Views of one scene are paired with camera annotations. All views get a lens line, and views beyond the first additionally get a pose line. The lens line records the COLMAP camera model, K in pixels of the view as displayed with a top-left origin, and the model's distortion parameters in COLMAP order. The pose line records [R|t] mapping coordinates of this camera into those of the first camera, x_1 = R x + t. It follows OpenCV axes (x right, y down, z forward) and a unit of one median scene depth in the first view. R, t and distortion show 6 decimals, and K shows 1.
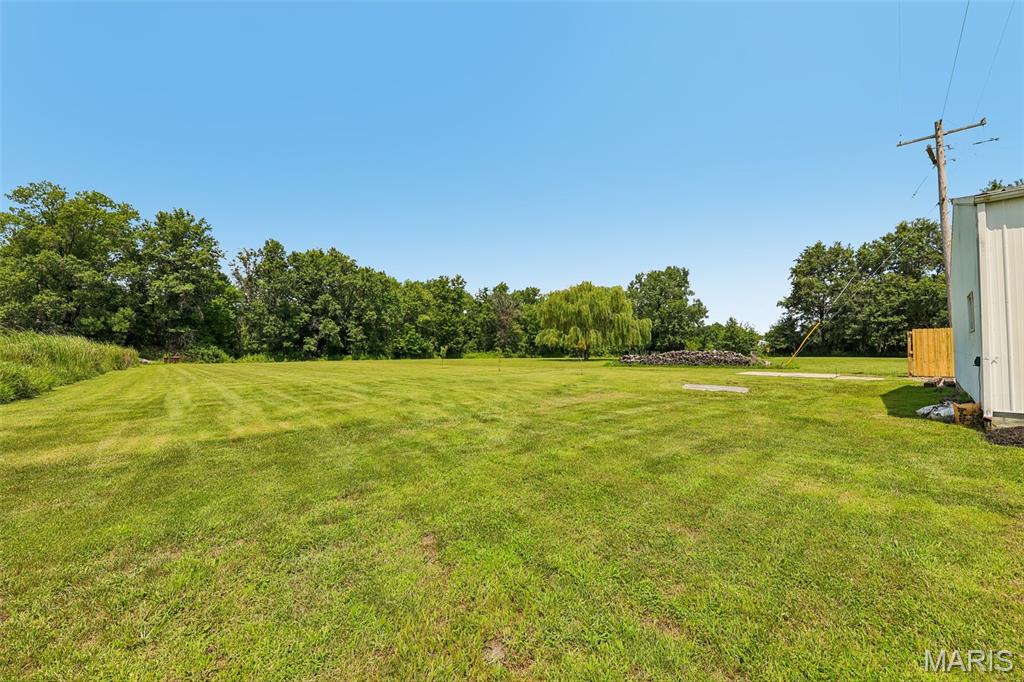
lens RADIAL K [[381.3, 0, 499.1], [0, 381.3, 342.1], [0, 0, 1]] dist [0.026006, -0.013162]
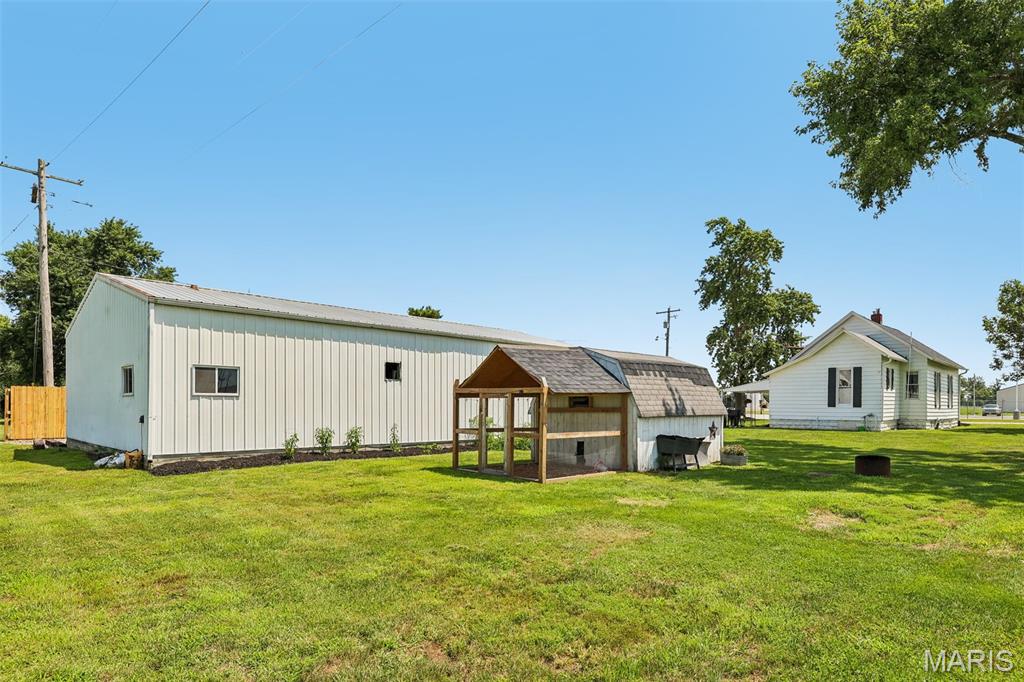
lens RADIAL K [[567.2, 0, 511.8], [0, 567.2, 405.3], [0, 0, 1]] dist [-0.000251, -0.000358]
pose [[-0.057773, 0.010689, 0.998273, -0.697498], [-0.024307, 0.999631, -0.012111, -0.004114], [-0.998034, -0.024964, -0.057492, -0.142324]]
